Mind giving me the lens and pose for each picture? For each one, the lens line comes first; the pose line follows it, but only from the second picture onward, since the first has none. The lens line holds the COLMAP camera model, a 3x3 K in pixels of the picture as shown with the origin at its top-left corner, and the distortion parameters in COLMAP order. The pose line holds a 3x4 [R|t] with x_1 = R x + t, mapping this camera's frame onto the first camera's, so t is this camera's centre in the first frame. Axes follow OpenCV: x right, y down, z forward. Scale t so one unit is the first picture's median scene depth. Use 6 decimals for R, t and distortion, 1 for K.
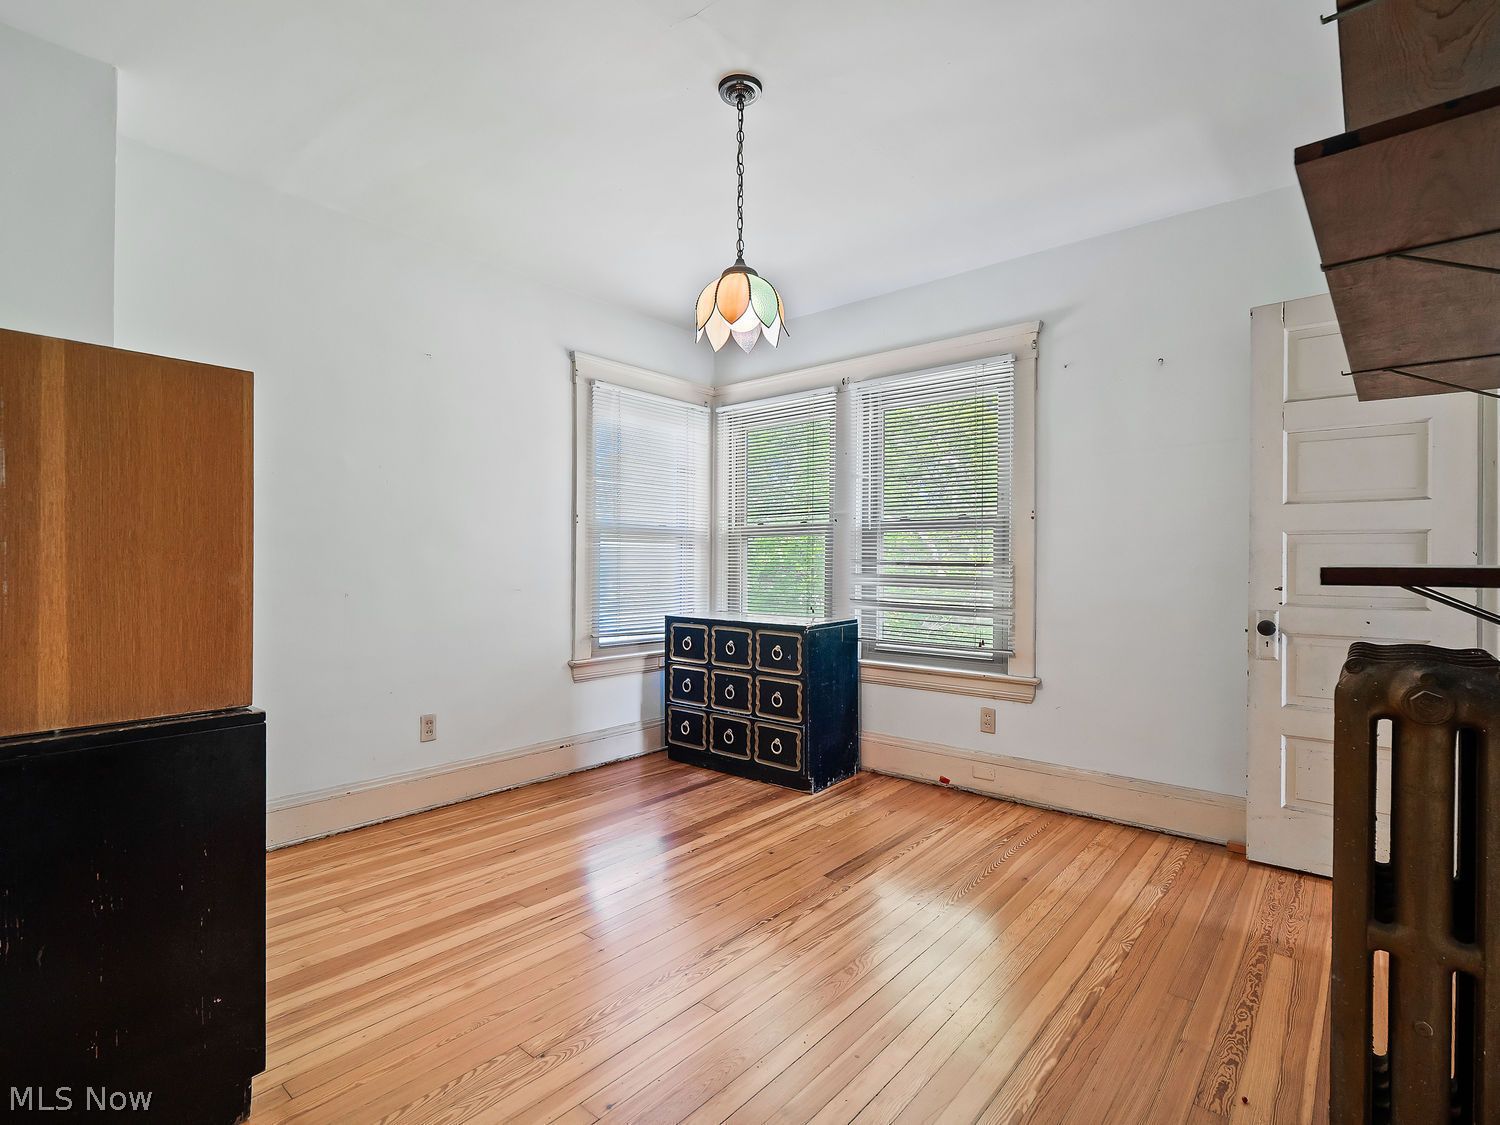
lens RADIAL K [[728.5, 0, 748.7], [0, 728.5, 568.6], [0, 0, 1]] dist [0.001386, -0.008366]
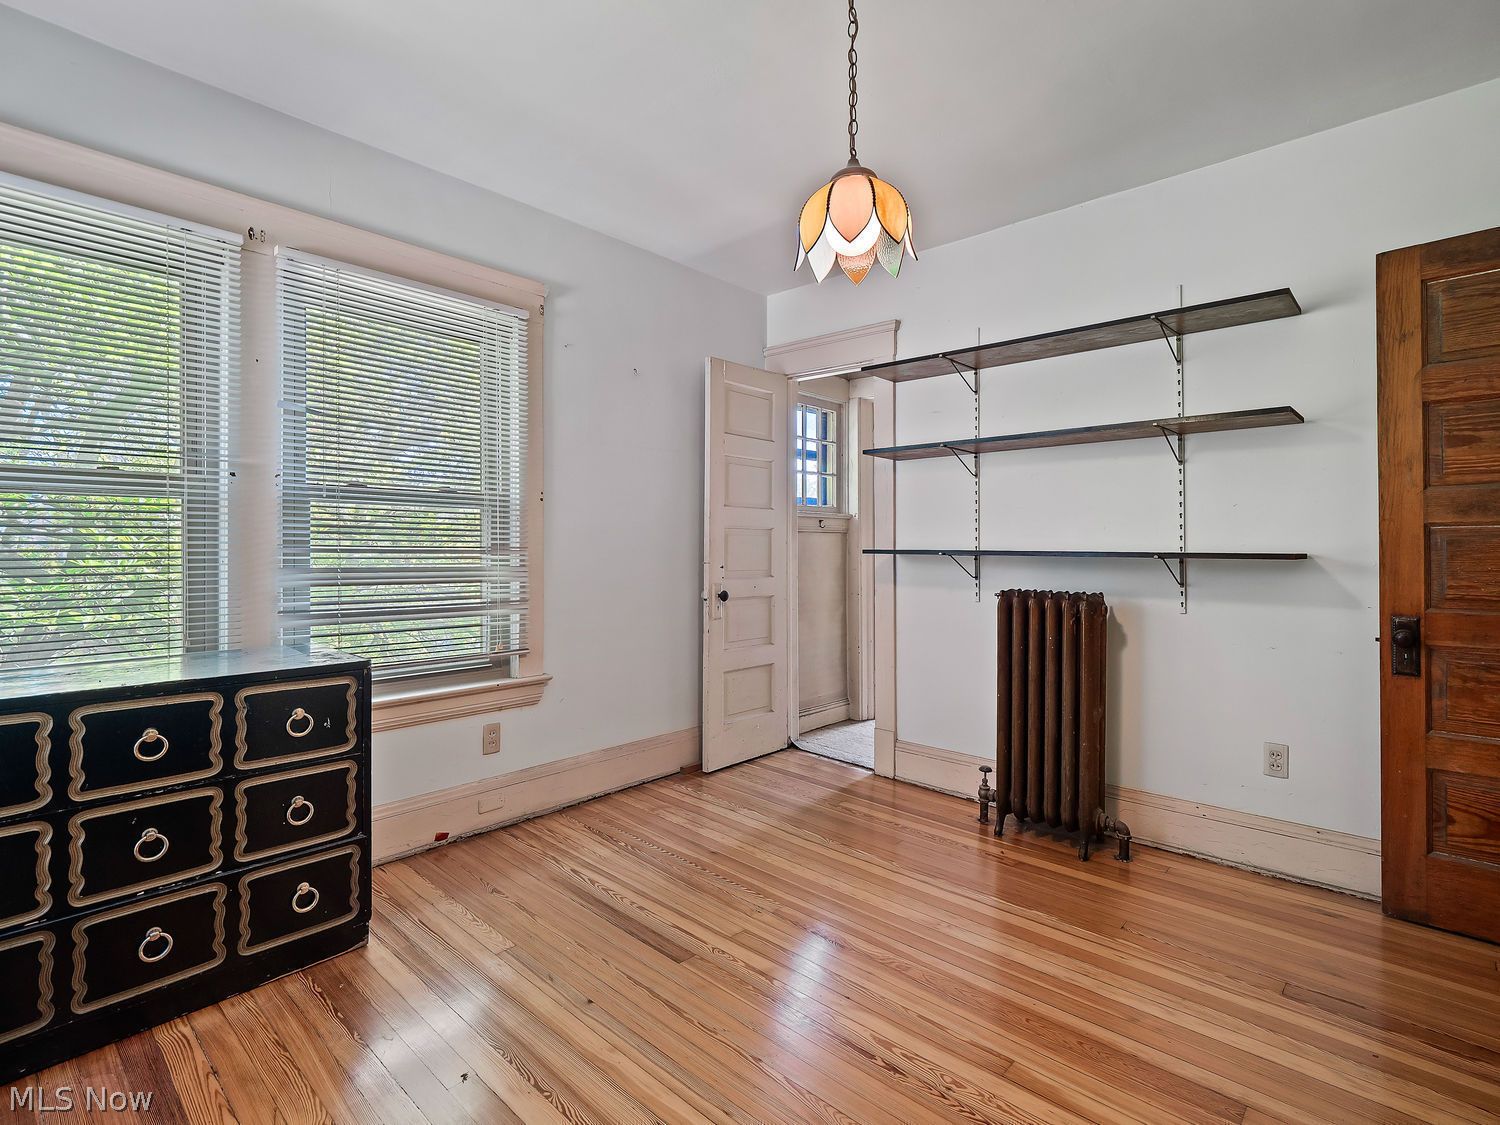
lens RADIAL K [[733.7, 0, 746.0], [0, 733.7, 551.3], [0, 0, 1]] dist [0.012705, -0.009028]
pose [[0.037377, -0.010997, 0.999241, -0.501180], [0.002070, 0.999938, 0.010927, -0.014610], [-0.999299, 0.001660, 0.037397, 0.679882]]
